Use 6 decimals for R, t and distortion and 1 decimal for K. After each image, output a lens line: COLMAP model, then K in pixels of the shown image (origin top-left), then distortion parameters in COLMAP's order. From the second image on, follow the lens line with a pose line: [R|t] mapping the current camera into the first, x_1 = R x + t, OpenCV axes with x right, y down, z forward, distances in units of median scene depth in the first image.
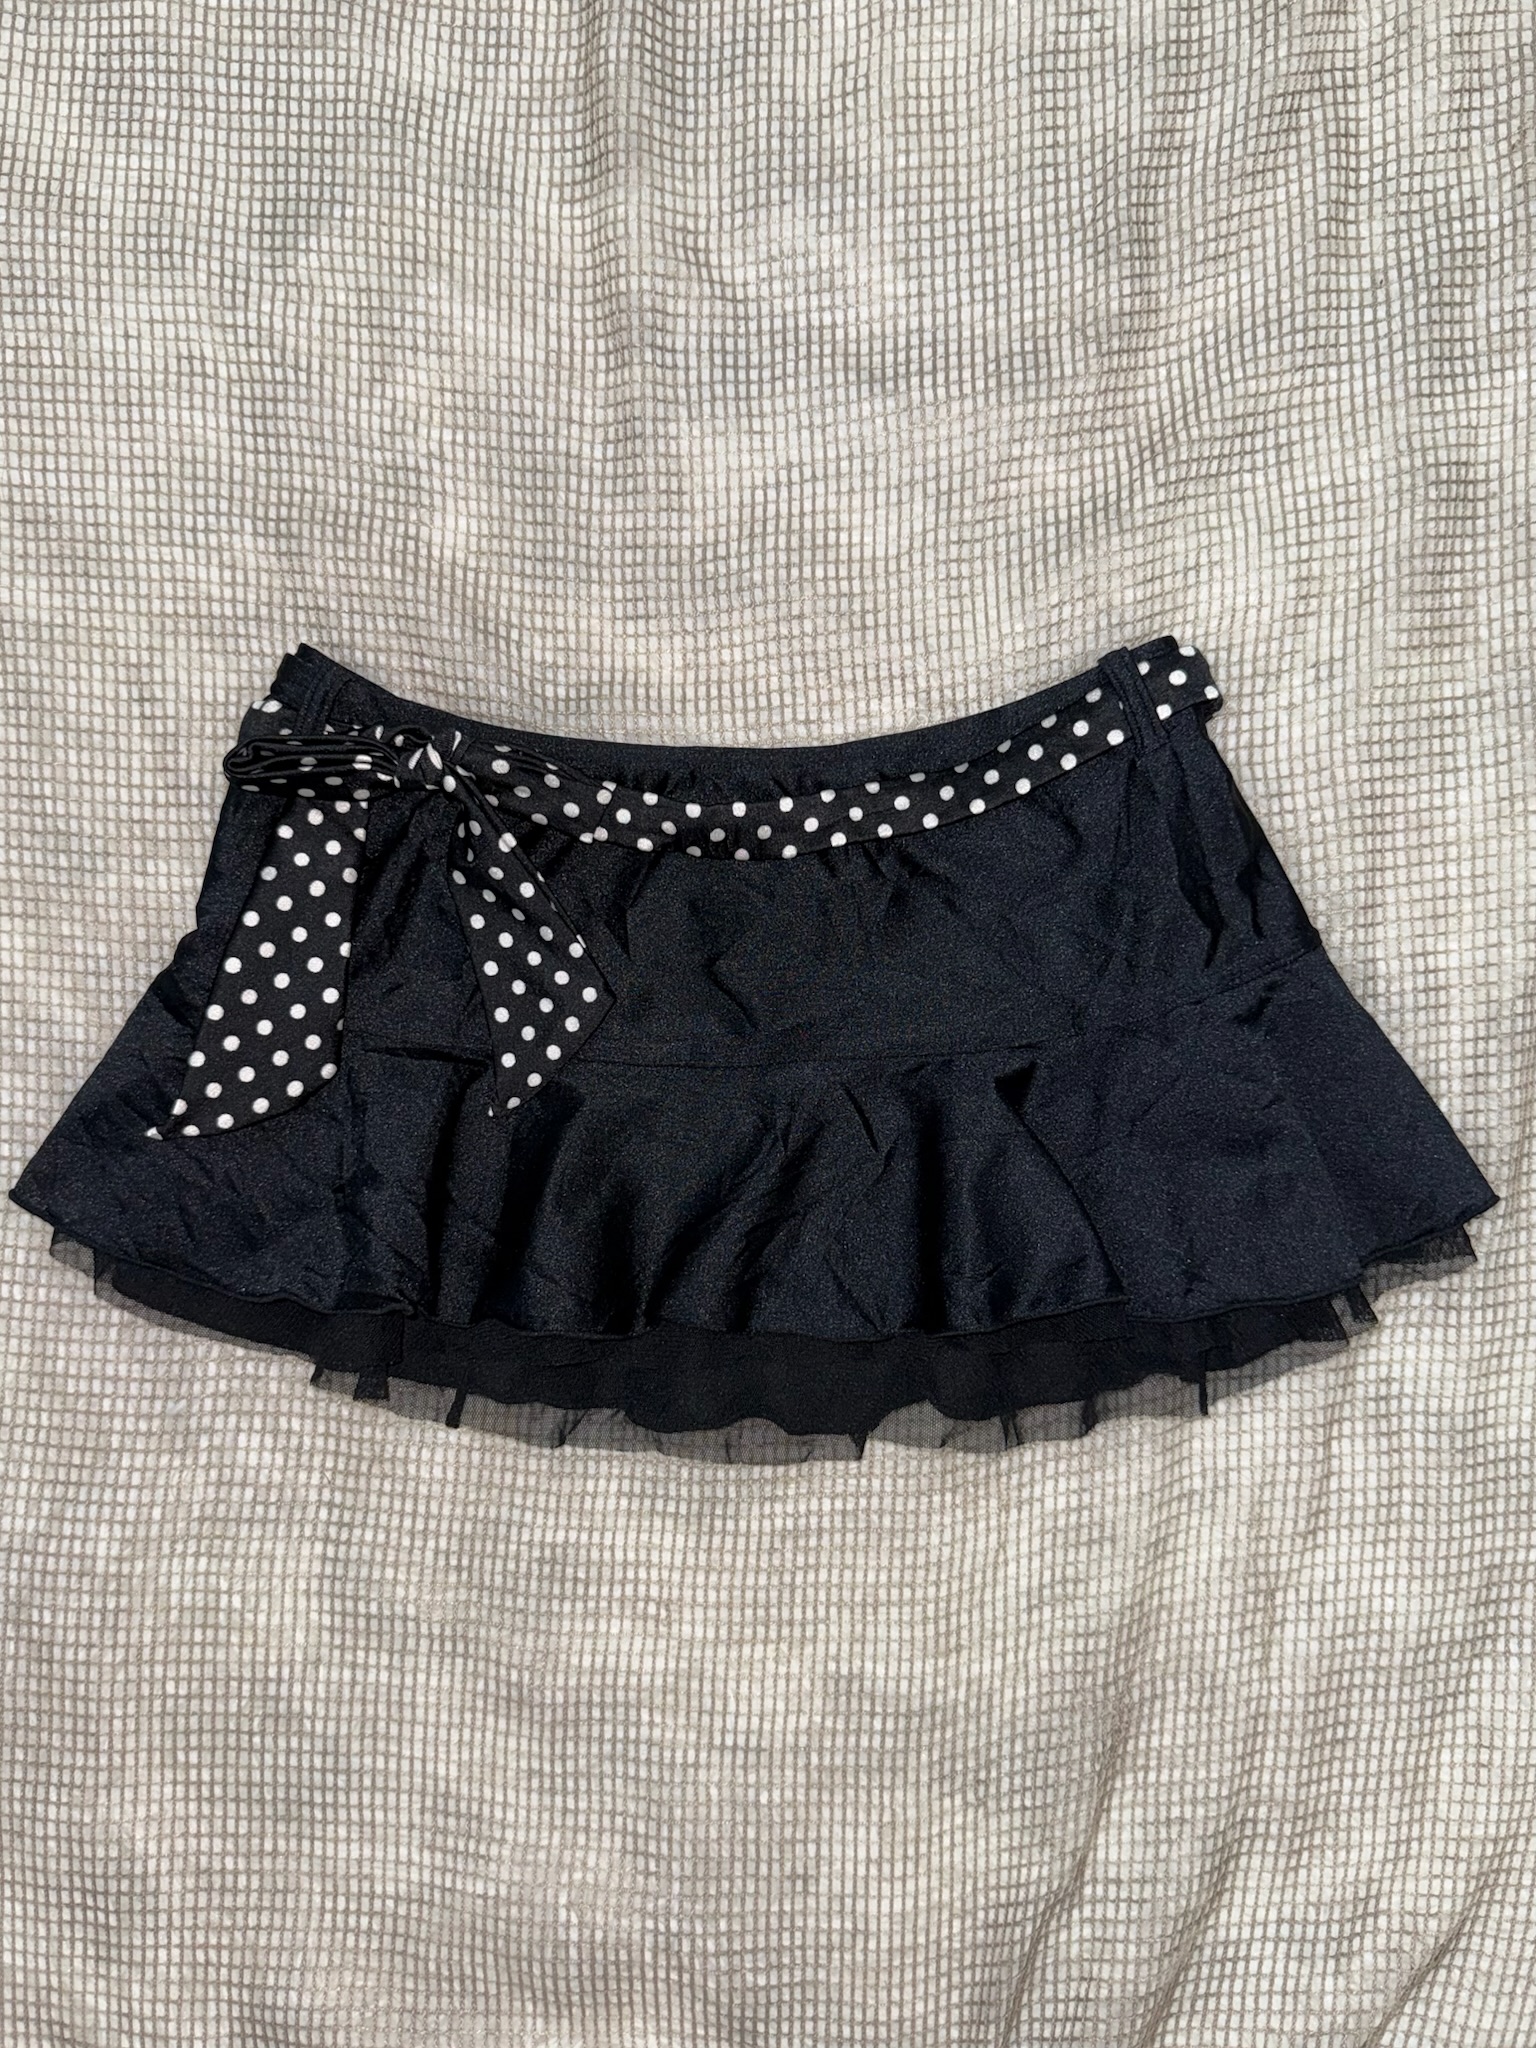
lens RADIAL K [[1593.1, 0, 758.2], [0, 1593.1, 1093.4], [0, 0, 1]] dist [0.133759, -0.278191]
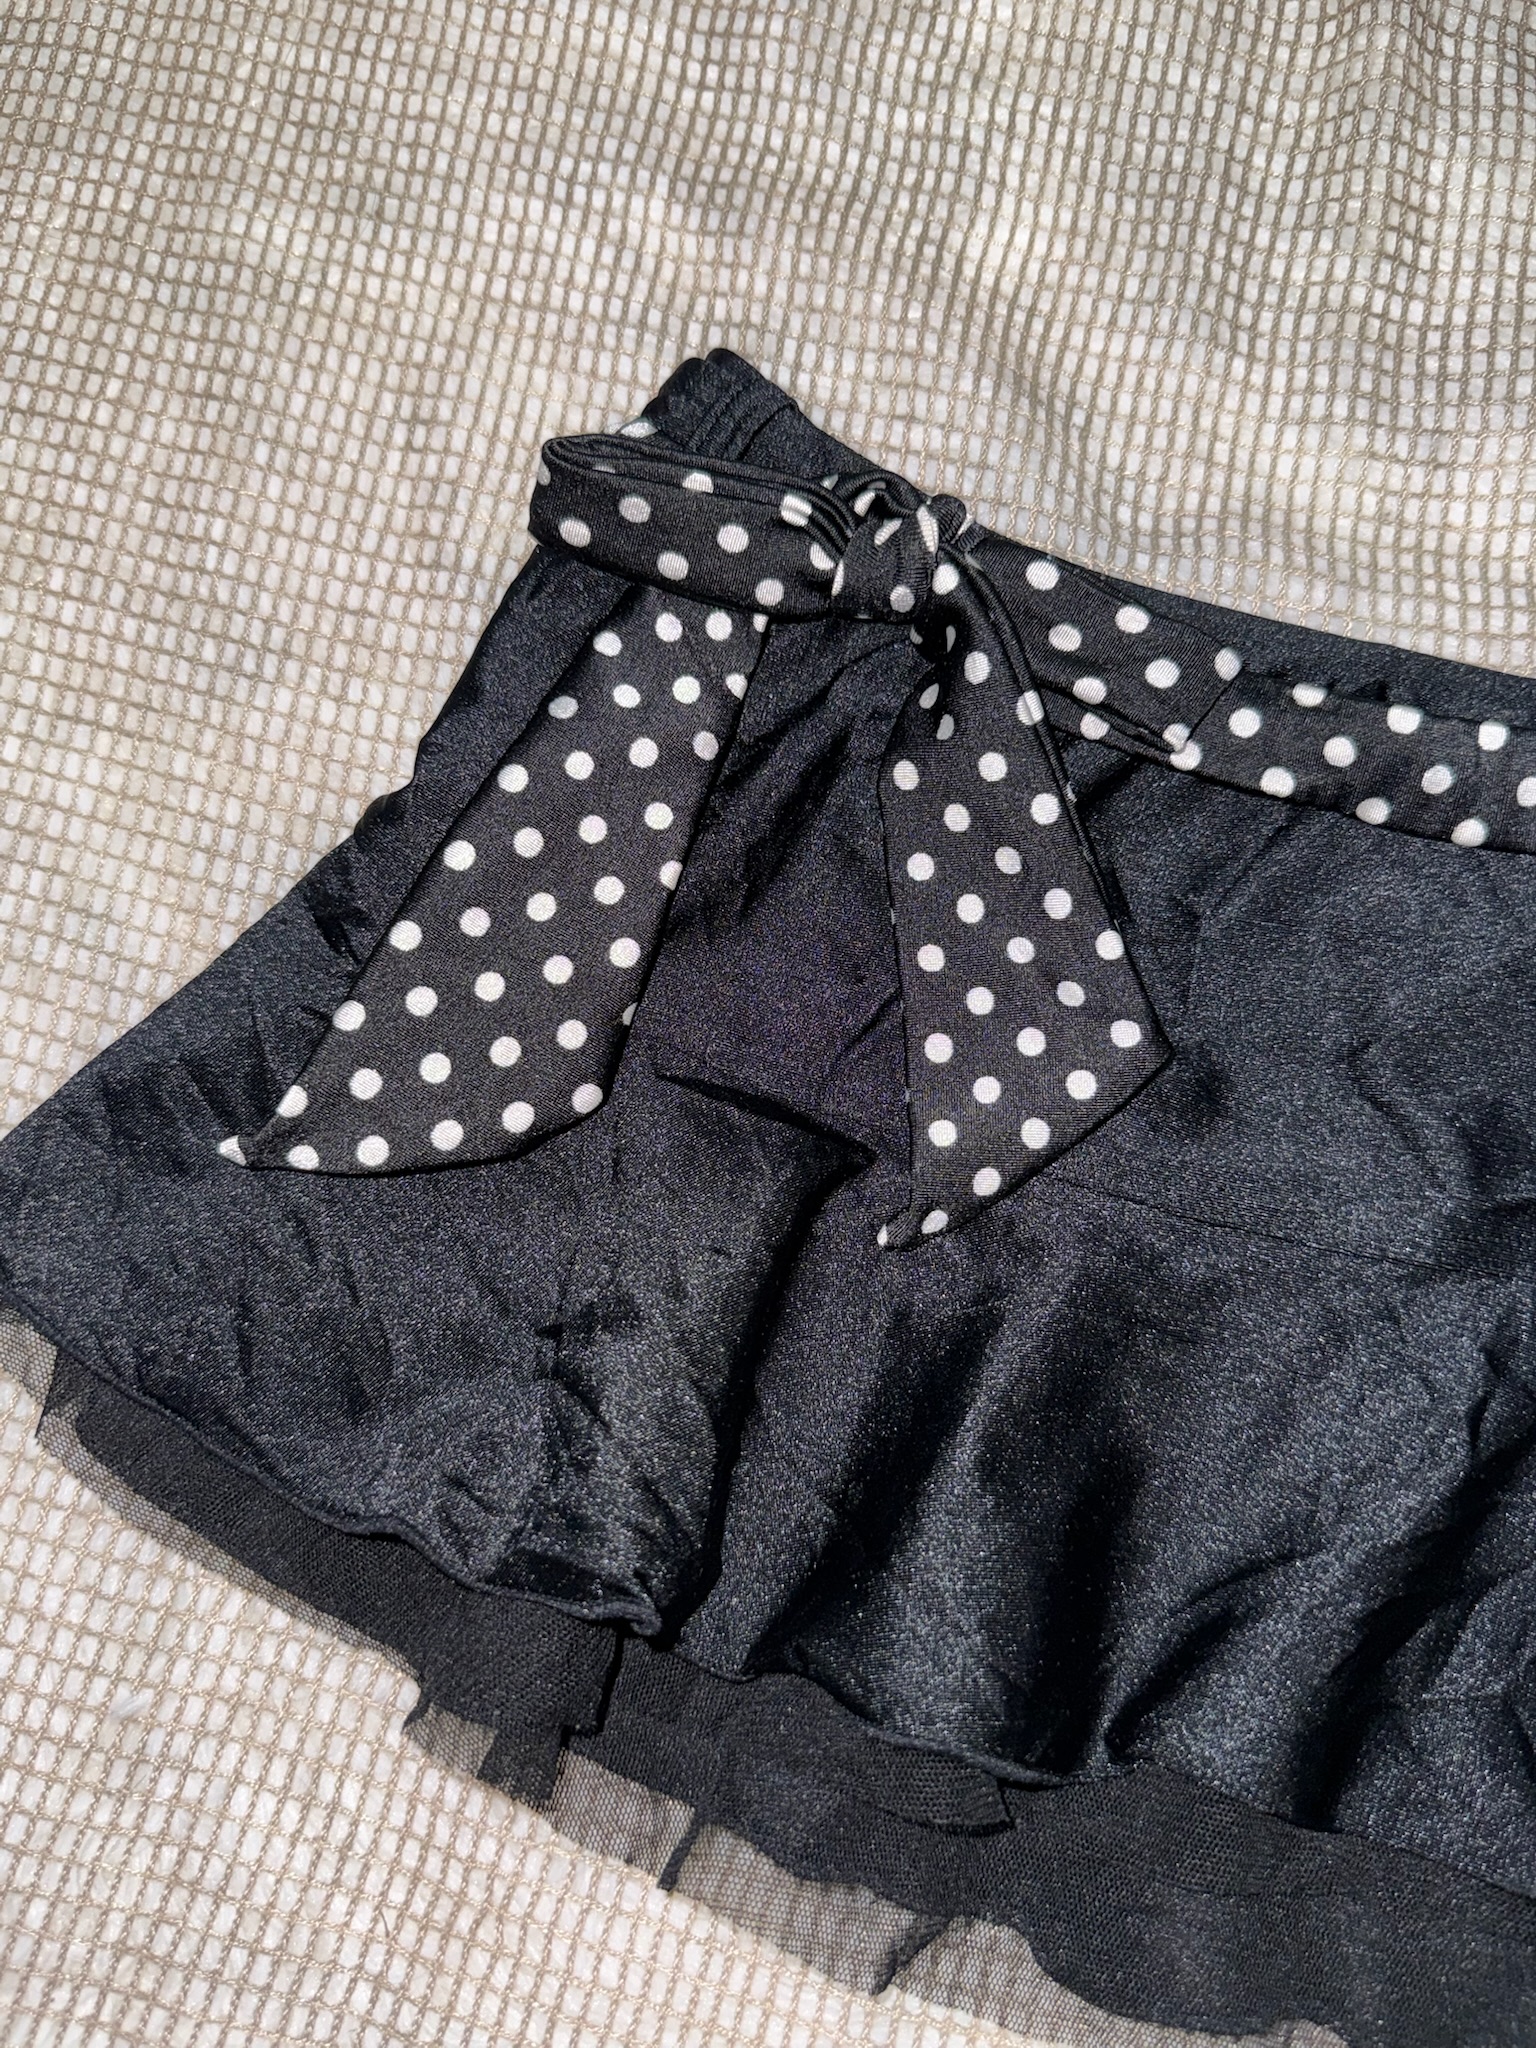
lens RADIAL K [[1532.0, 0, 768.0], [0, 1532.0, 1024.0], [0, 0, 1]] dist [-0.008008, 0.000769]
pose [[0.982645, 0.165932, -0.082916, -0.171201], [-0.181155, 0.954575, -0.236578, 0.066915], [0.039894, 0.247493, 0.968068, 0.516498]]
